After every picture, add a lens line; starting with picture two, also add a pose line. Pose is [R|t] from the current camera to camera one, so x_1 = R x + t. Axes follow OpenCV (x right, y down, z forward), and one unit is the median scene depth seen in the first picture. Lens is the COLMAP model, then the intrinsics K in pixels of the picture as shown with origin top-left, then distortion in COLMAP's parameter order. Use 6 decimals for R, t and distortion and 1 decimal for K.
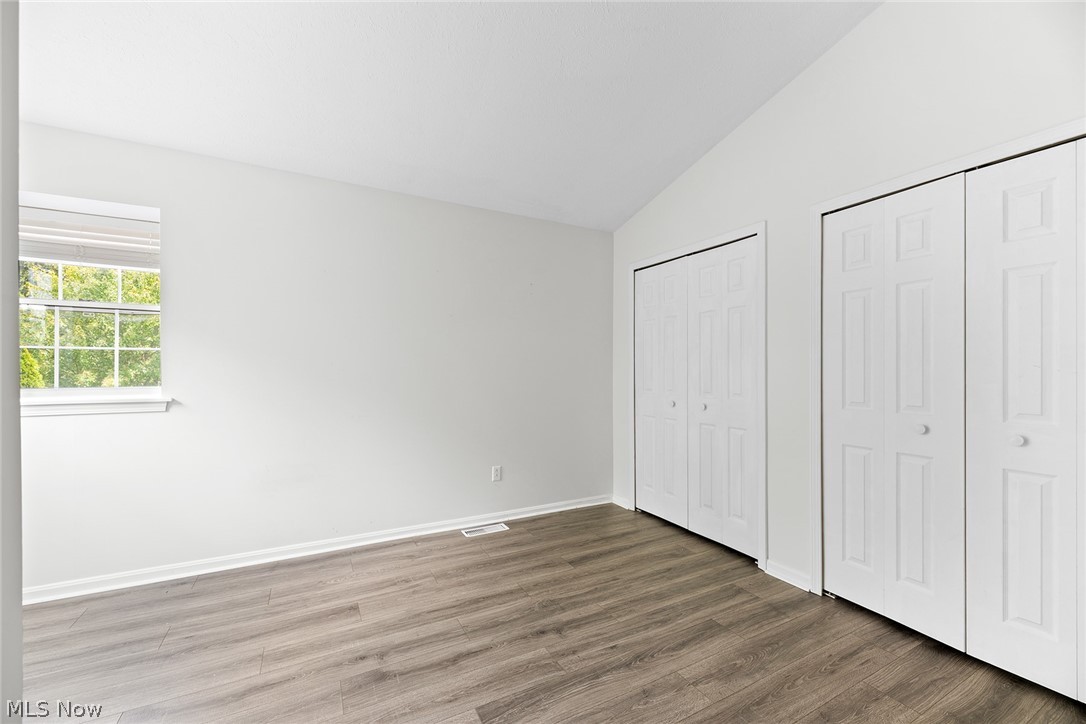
lens RADIAL K [[437.0, 0, 546.1], [0, 437.0, 369.3], [0, 0, 1]] dist [0.000751, 0.000197]
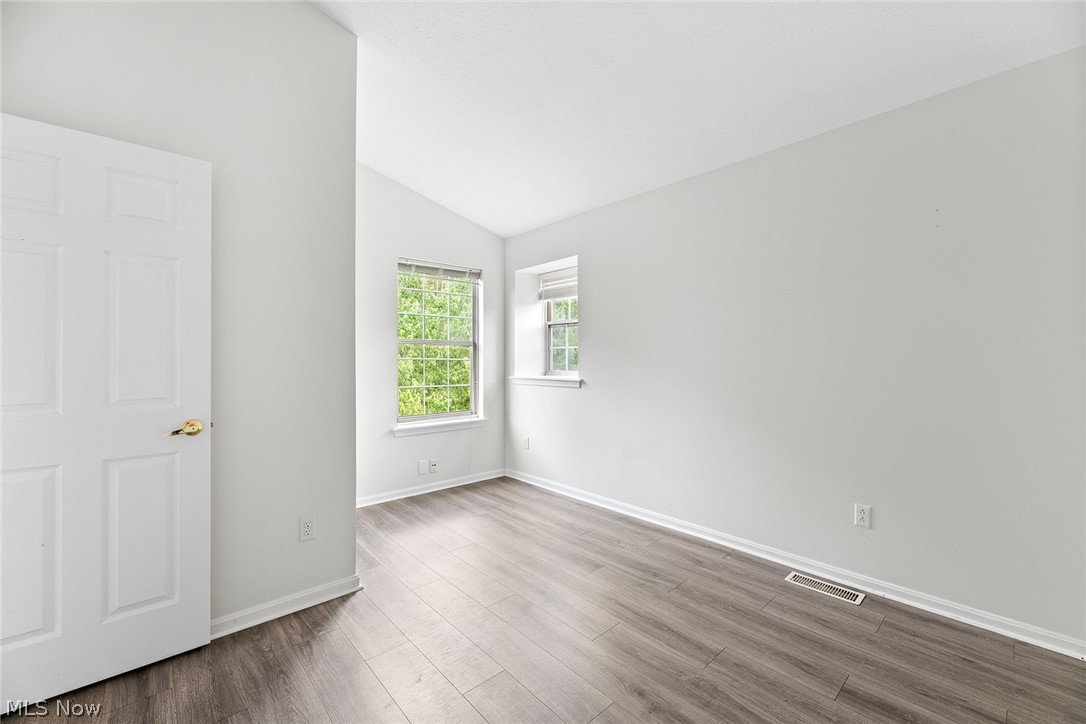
lens RADIAL K [[443.8, 0, 549.4], [0, 443.8, 351.7], [0, 0, 1]] dist [-0.000280, -0.000261]
pose [[0.240769, -0.019919, -0.970378, 0.611800], [0.004237, 0.999801, -0.019471, 0.001204], [0.970573, 0.000576, 0.240805, 0.536471]]
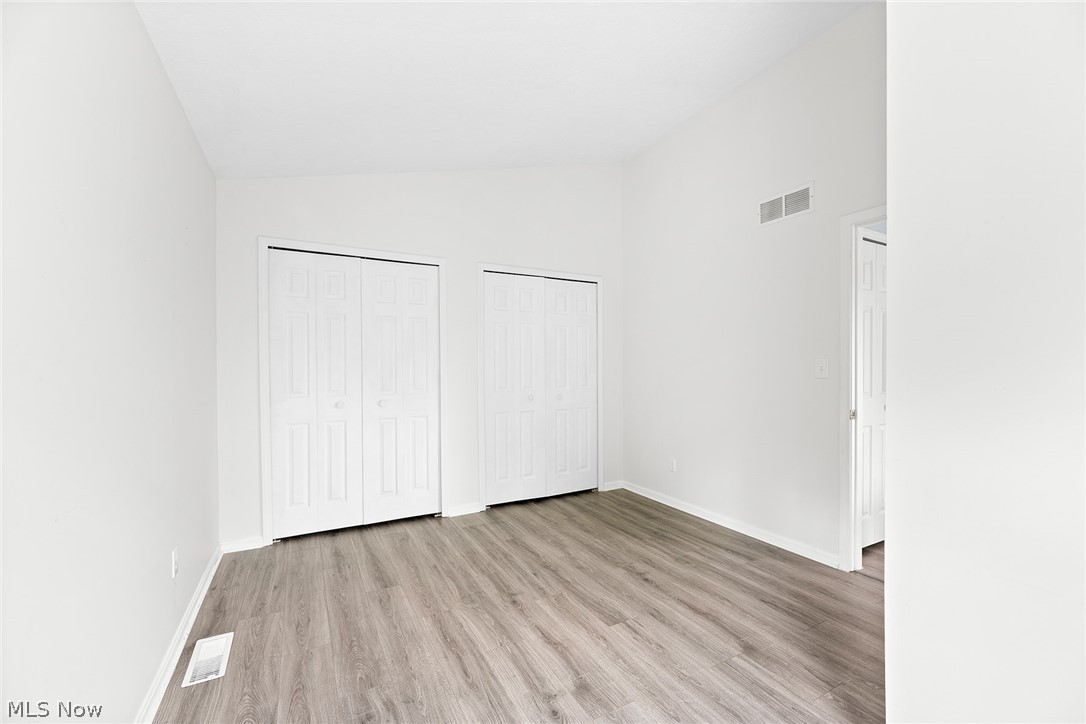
lens RADIAL K [[437.0, 0, 546.1], [0, 437.0, 369.3], [0, 0, 1]] dist [0.000751, 0.000197]
pose [[-0.005279, -0.006055, 0.999968, -0.944413], [0.002928, 0.999977, 0.006070, -0.008003], [-0.999982, 0.002959, -0.005261, 0.762441]]
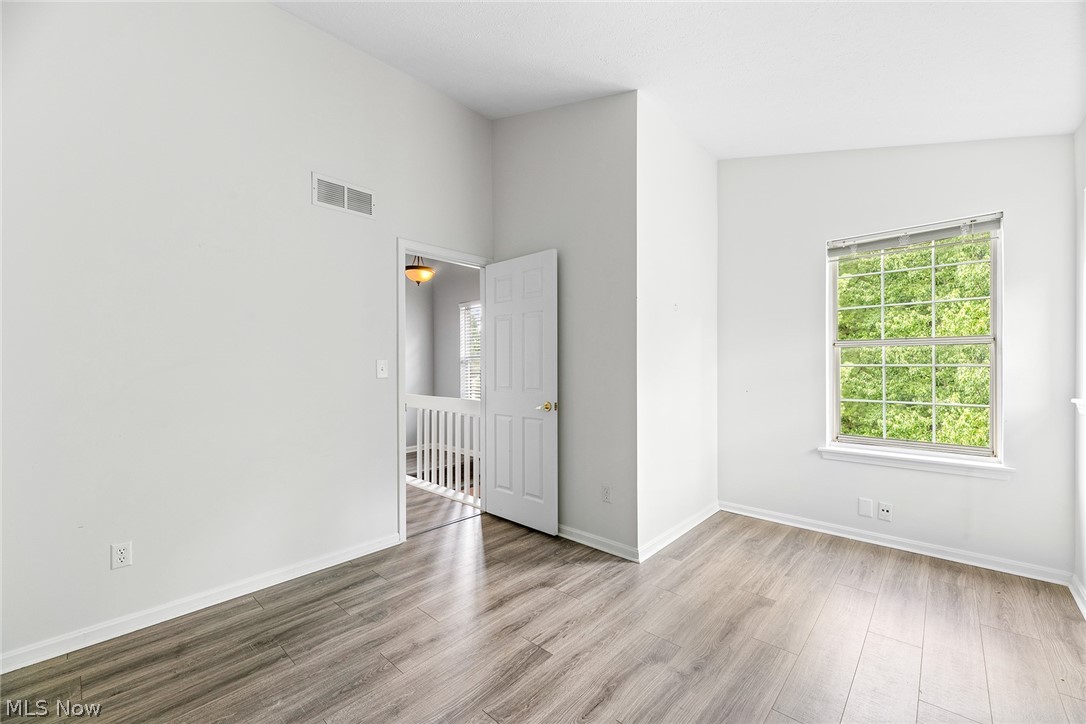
lens RADIAL K [[437.0, 0, 546.1], [0, 437.0, 369.3], [0, 0, 1]] dist [0.000751, 0.000197]
pose [[-0.946330, 0.003702, -0.323181, 0.150242], [0.002931, 0.999992, 0.002872, -0.001291], [0.323189, 0.001770, -0.946333, 1.347811]]
